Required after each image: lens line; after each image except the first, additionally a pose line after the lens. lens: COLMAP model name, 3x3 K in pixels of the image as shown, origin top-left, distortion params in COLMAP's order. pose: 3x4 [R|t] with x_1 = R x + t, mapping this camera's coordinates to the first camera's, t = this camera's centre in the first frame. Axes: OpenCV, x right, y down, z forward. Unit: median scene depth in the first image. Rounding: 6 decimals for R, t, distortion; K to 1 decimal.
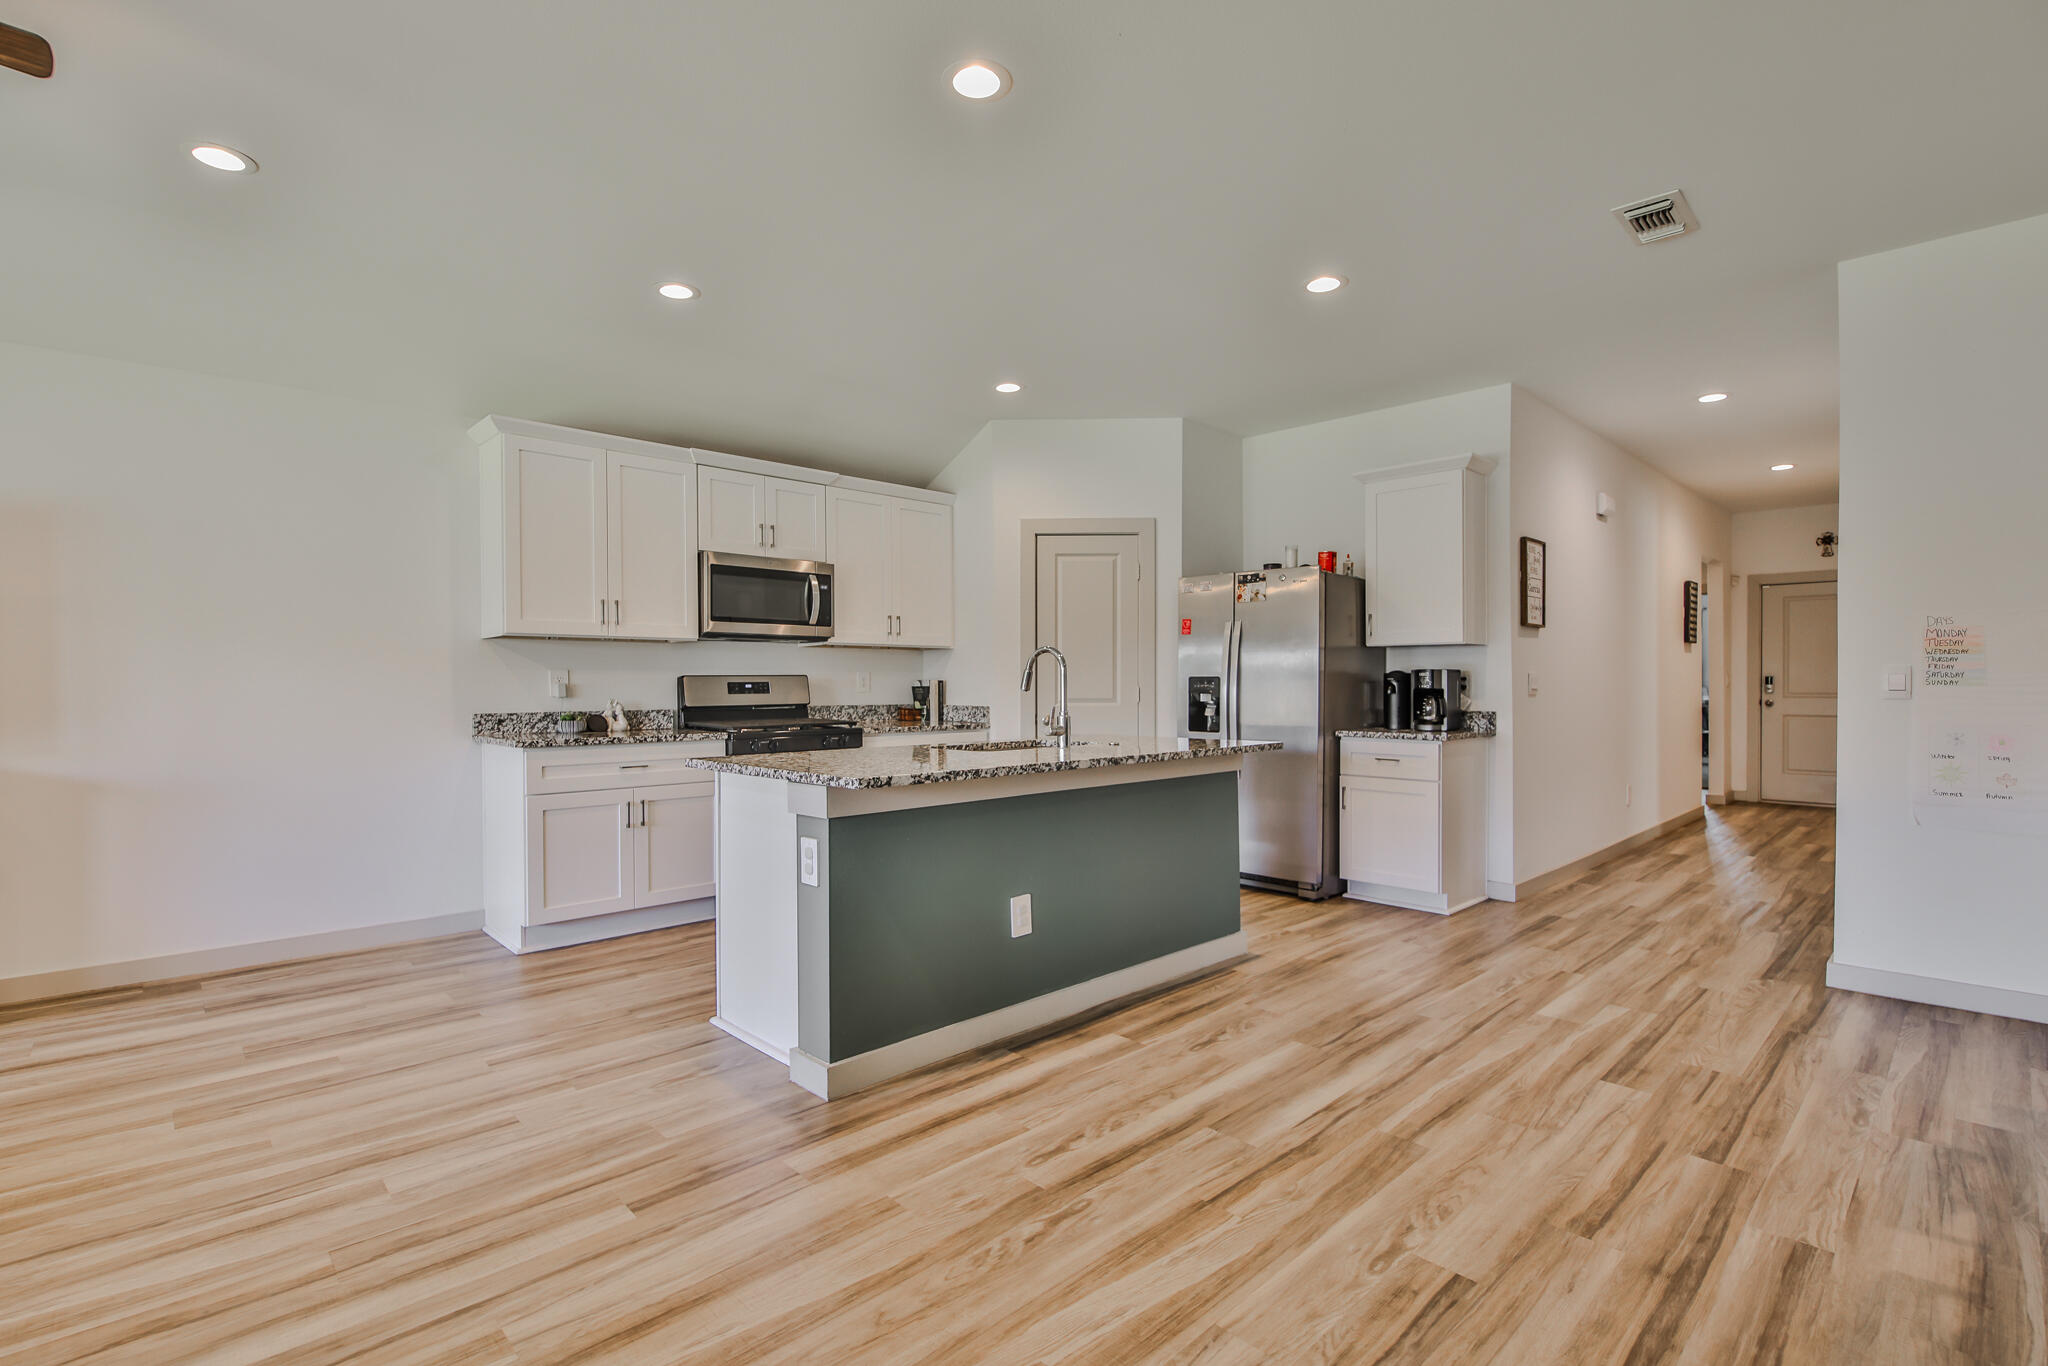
lens RADIAL K [[942.6, 0, 1021.1], [0, 942.6, 690.9], [0, 0, 1]] dist [-0.001610, -0.009845]
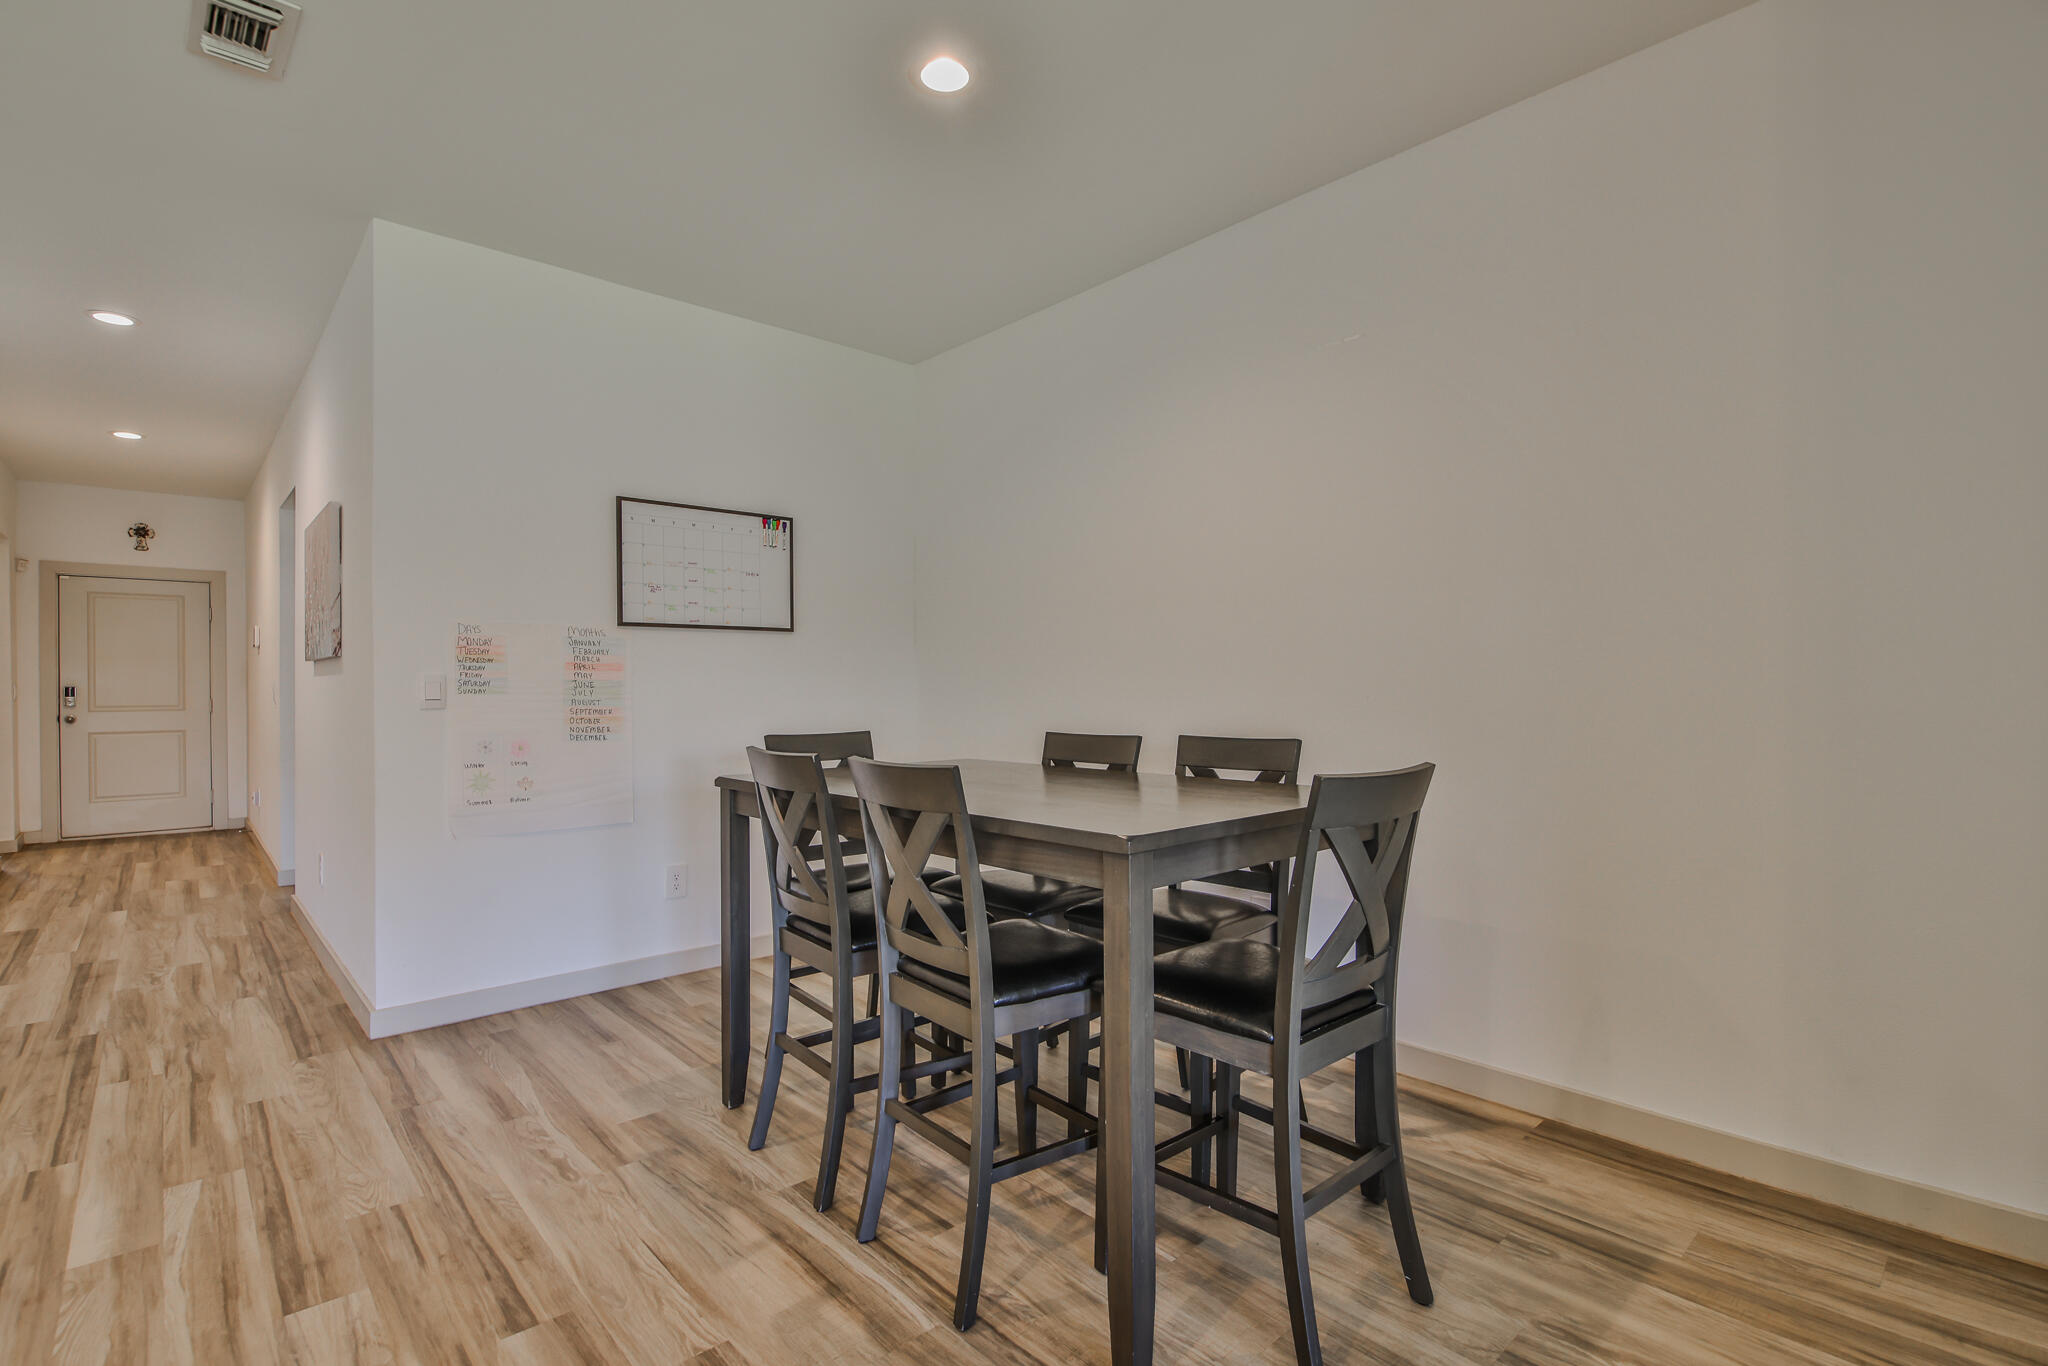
lens RADIAL K [[947.1, 0, 1021.2], [0, 947.1, 690.9], [0, 0, 1]] dist [-0.000965, -0.009847]
pose [[0.024387, -0.001965, 0.999701, -0.003160], [0.014483, 0.999894, 0.001612, -0.002617], [-0.999598, 0.014440, 0.024413, 0.389994]]
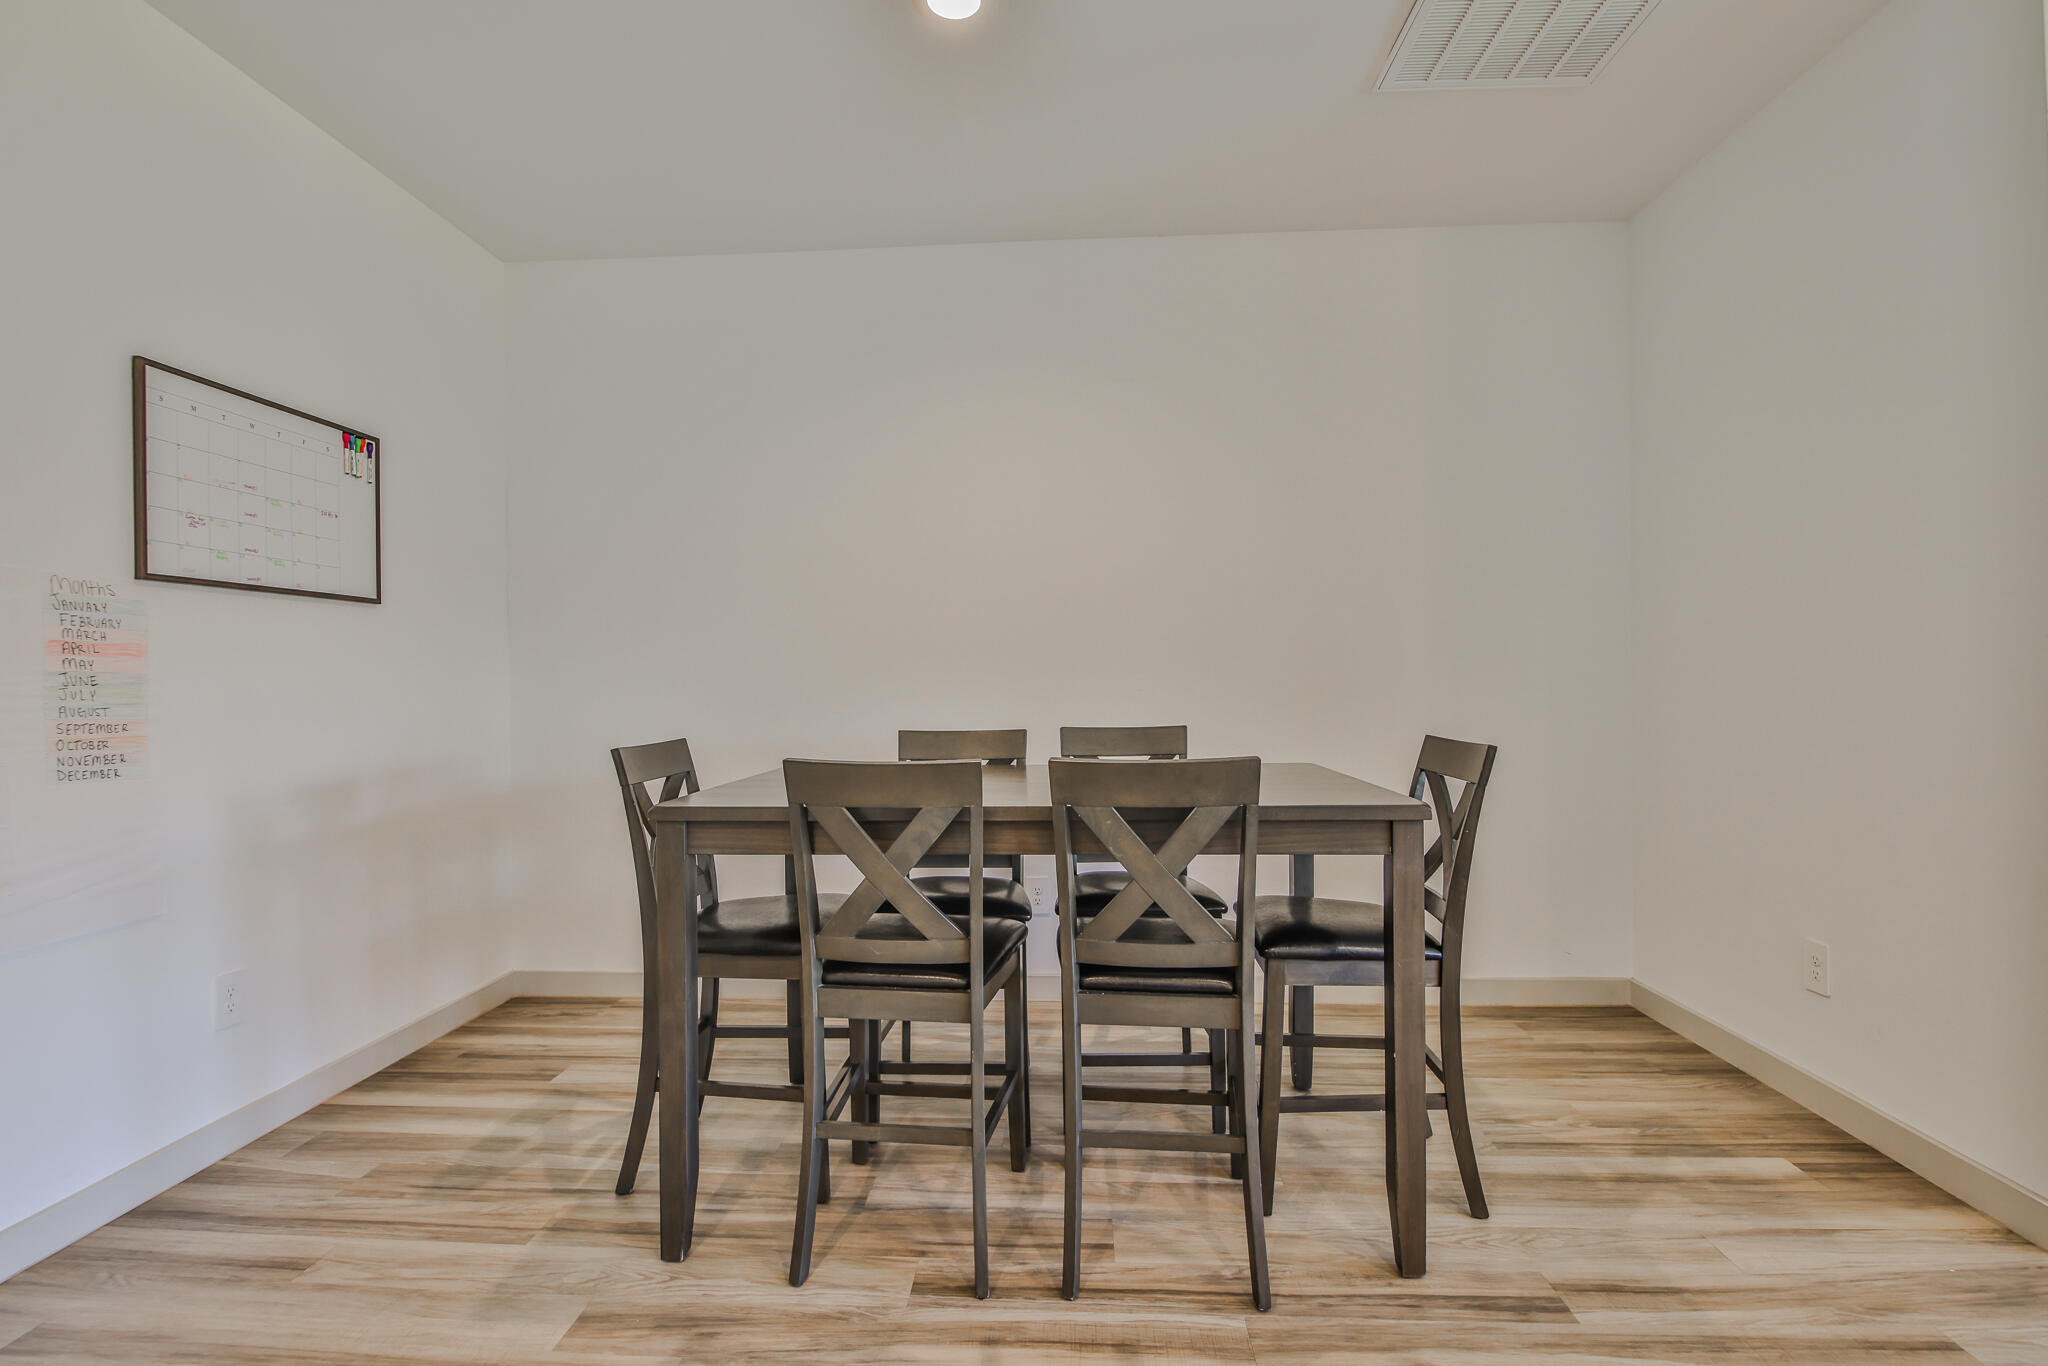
lens RADIAL K [[942.6, 0, 1021.1], [0, 942.6, 690.9], [0, 0, 1]] dist [-0.001610, -0.009845]
pose [[-0.682085, 0.000168, 0.731273, 0.217919], [0.016736, 0.999742, 0.015381, -0.007643], [-0.731082, 0.022730, -0.681911, 0.879071]]
